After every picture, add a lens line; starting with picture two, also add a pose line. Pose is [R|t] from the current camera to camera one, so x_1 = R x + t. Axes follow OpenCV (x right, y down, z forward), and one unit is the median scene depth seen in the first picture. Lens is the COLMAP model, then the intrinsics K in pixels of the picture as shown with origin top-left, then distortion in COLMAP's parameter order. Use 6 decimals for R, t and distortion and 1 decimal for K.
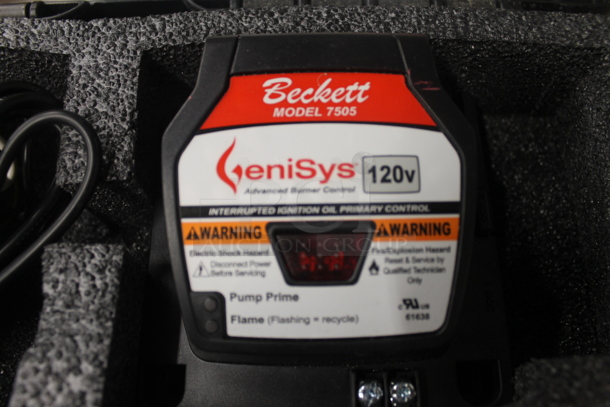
lens RADIAL K [[531.7, 0, 305.0], [0, 531.7, 203.5], [0, 0, 1]] dist [-0.189282, 0.141666]
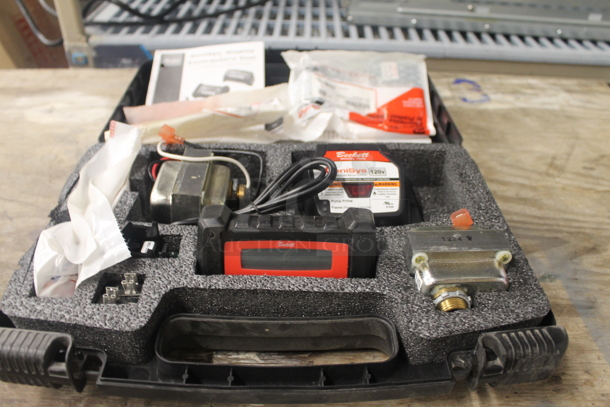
lens RADIAL K [[531.7, 0, 305.0], [0, 531.7, 203.5], [0, 0, 1]] dist [-0.189282, 0.141666]
pose [[0.999453, 0.003428, 0.032895, -0.406943], [0.014312, 0.851846, -0.523596, 1.878216], [-0.029816, 0.523781, 0.851331, -1.743105]]
